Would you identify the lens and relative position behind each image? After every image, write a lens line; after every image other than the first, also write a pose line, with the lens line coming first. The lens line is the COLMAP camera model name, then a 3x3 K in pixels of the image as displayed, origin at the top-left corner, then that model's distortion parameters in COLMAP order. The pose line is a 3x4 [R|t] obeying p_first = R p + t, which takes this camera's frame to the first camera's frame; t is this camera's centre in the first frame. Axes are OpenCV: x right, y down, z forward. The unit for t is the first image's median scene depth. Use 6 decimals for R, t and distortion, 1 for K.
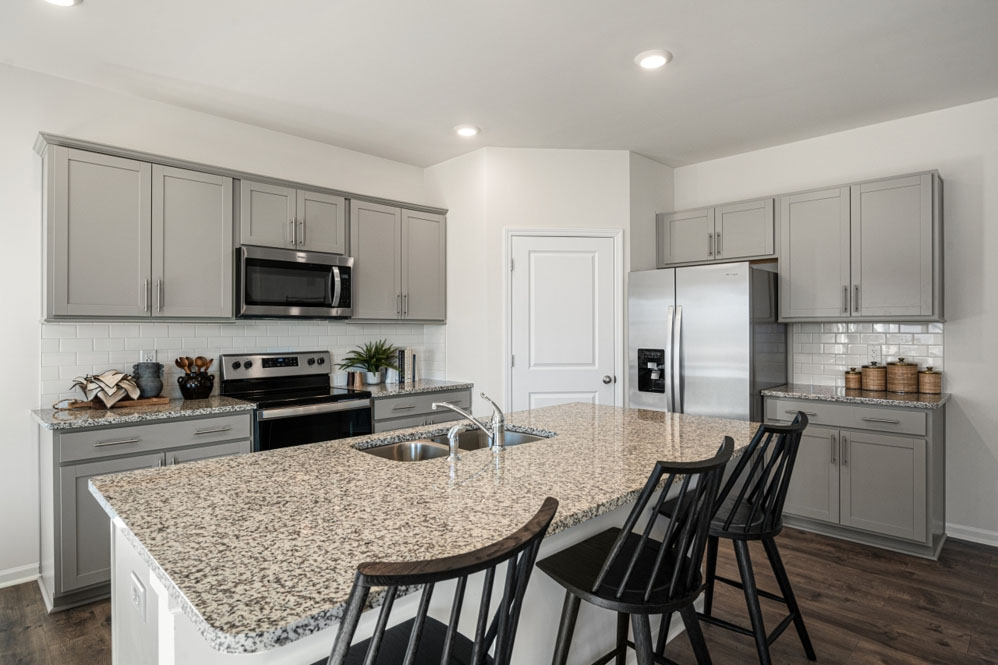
lens RADIAL K [[548.5, 0, 501.7], [0, 548.5, 327.3], [0, 0, 1]] dist [-0.015629, 0.001422]
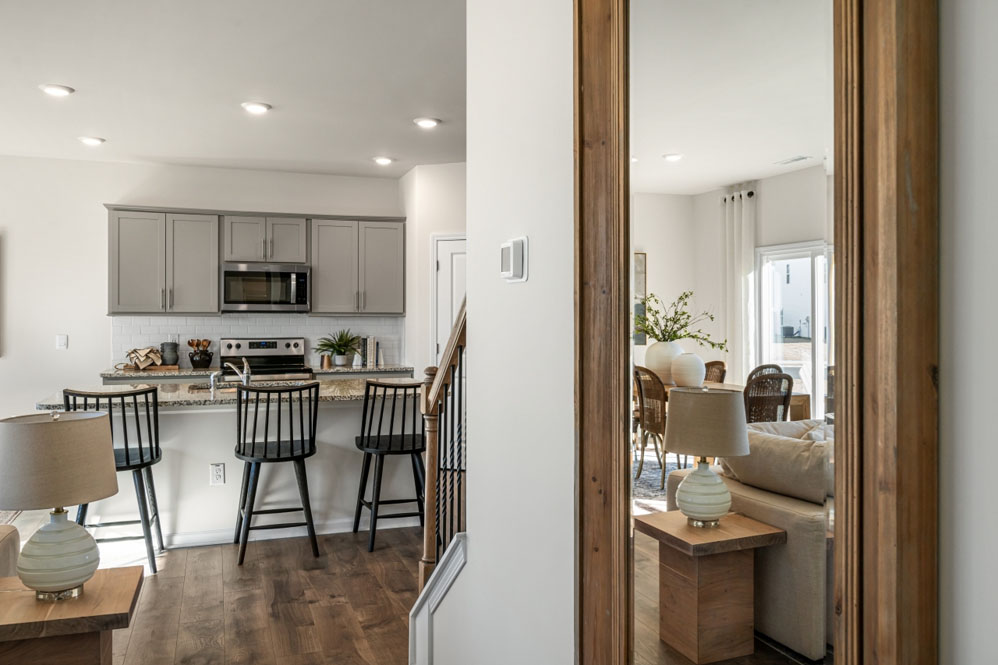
lens RADIAL K [[812.1, 0, 494.8], [0, 812.1, 320.2], [0, 0, 1]] dist [0.011169, -0.002790]
pose [[0.902158, 0.007437, -0.431342, 0.989882], [-0.003434, 0.999944, 0.010058, -0.019494], [0.431392, -0.007592, 0.902133, -0.564908]]
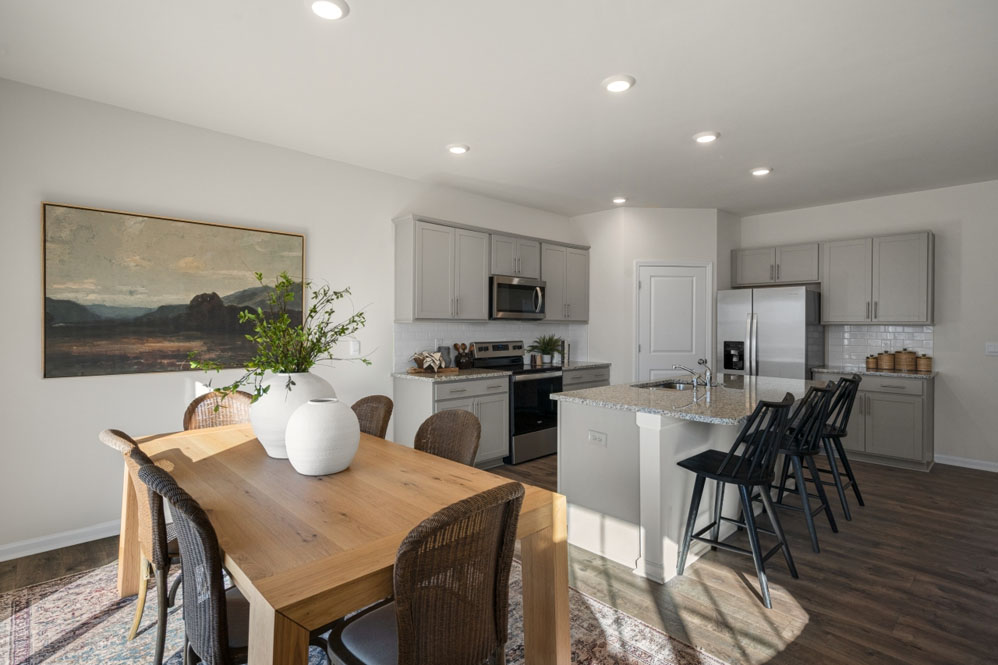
lens RADIAL K [[501.5, 0, 497.3], [0, 501.5, 326.6], [0, 0, 1]] dist [0.003147, -0.001076]
pose [[0.999734, 0.007927, -0.021636, -0.392054], [-0.007797, 0.999951, 0.006088, -0.005256], [0.021684, -0.005917, 0.999747, -0.451852]]
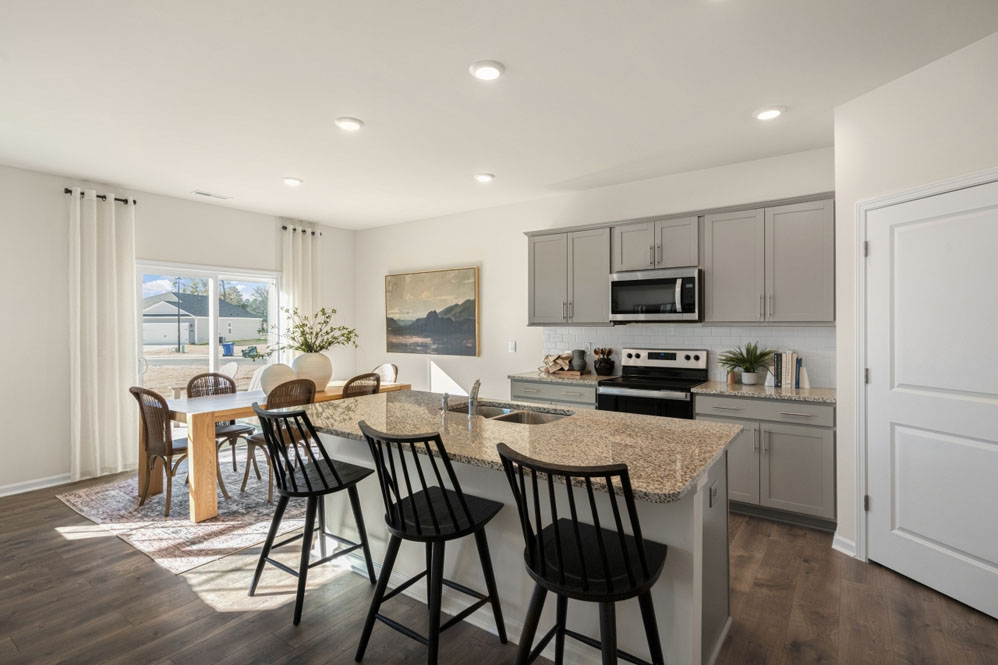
lens RADIAL K [[489.4, 0, 500.3], [0, 489.4, 324.4], [0, 0, 1]] dist [0.002713, 0.001141]
pose [[0.167462, 0.002659, -0.985875, 0.686890], [0.006625, 0.999971, 0.003823, -0.018268], [0.985856, -0.007172, 0.167439, 0.441294]]
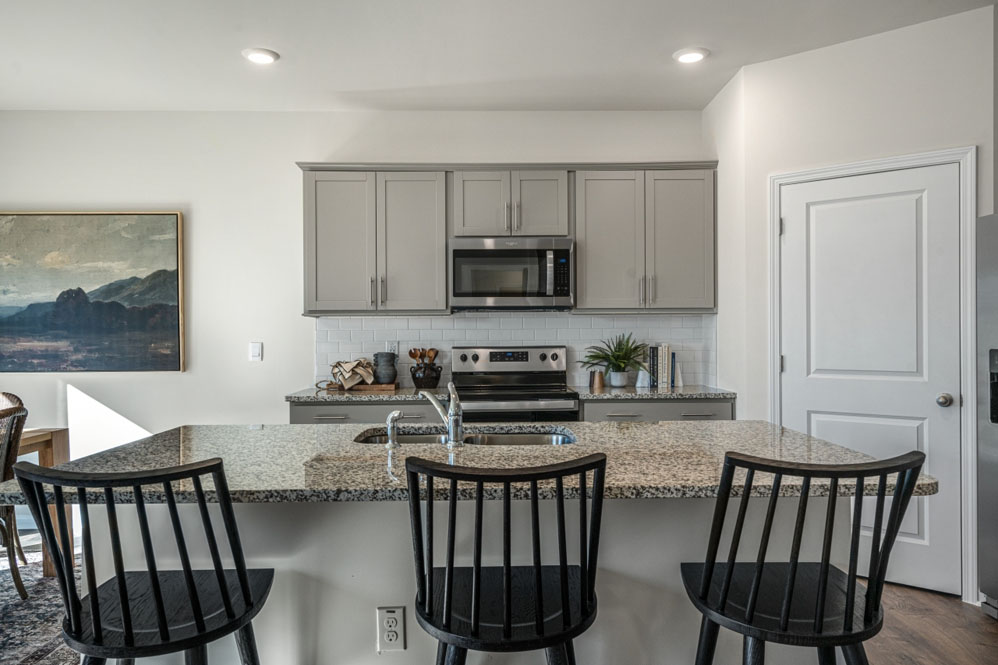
lens RADIAL K [[714.1, 0, 499.7], [0, 714.1, 333.2], [0, 0, 1]] dist [0.012023, -0.000565]
pose [[0.719468, 0.000377, -0.694525, 0.450447], [0.006699, 0.999950, 0.007482, 0.014733], [0.694493, -0.010036, 0.719430, 0.105070]]
